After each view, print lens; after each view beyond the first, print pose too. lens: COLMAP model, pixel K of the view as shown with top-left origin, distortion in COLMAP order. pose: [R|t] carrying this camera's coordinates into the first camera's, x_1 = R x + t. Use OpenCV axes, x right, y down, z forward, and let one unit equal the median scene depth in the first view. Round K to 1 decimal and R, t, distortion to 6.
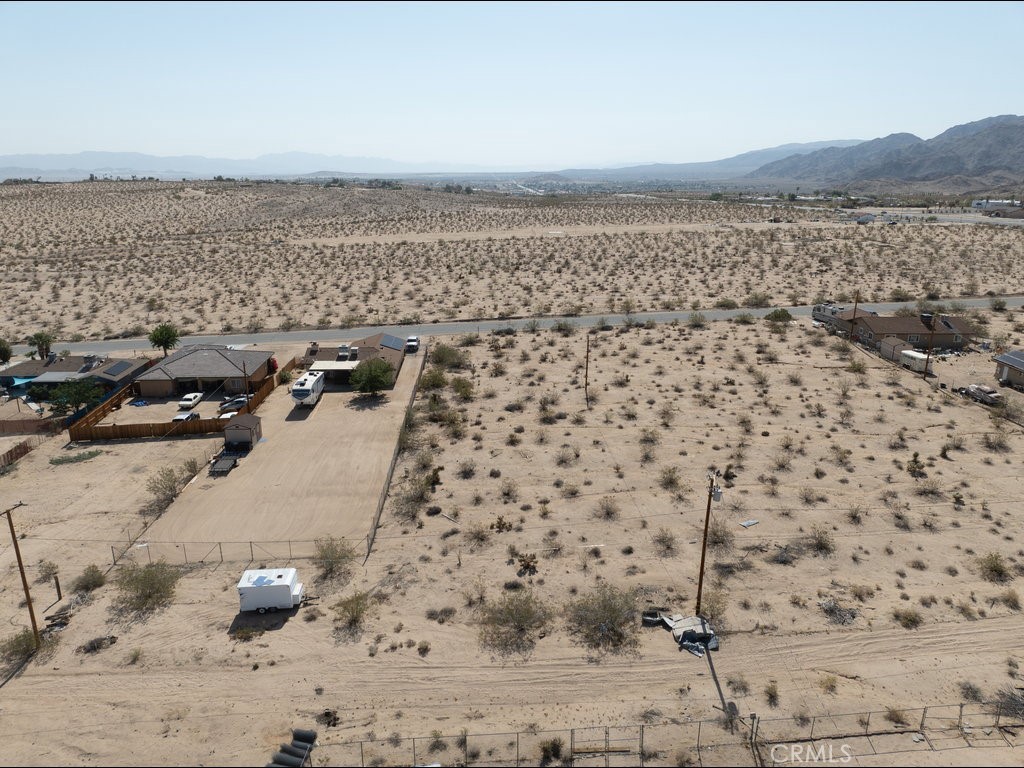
lens RADIAL K [[721.6, 0, 511.2], [0, 721.6, 382.0], [0, 0, 1]] dist [-0.045008, 0.013967]
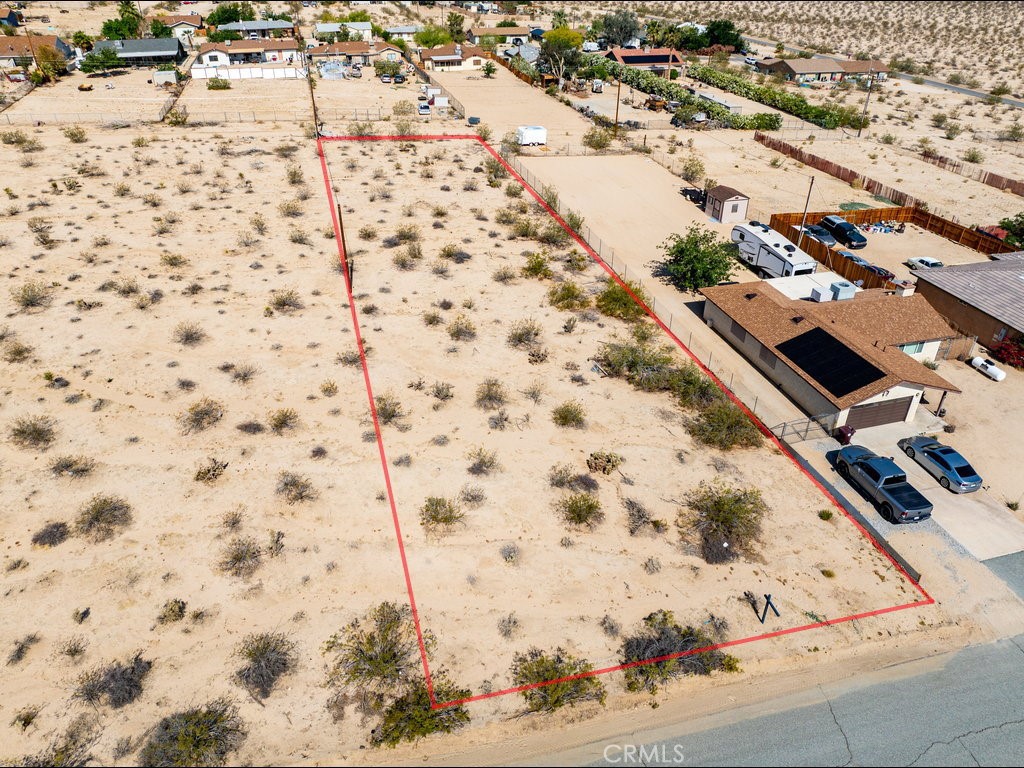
lens RADIAL K [[721.6, 0, 511.8], [0, 721.6, 388.7], [0, 0, 1]] dist [-0.045008, 0.013967]
pose [[-0.974095, 0.112420, -0.196216, 0.149848], [-0.075102, 0.657606, 0.749609, -0.586392], [0.213304, 0.744926, -0.632128, 2.194882]]
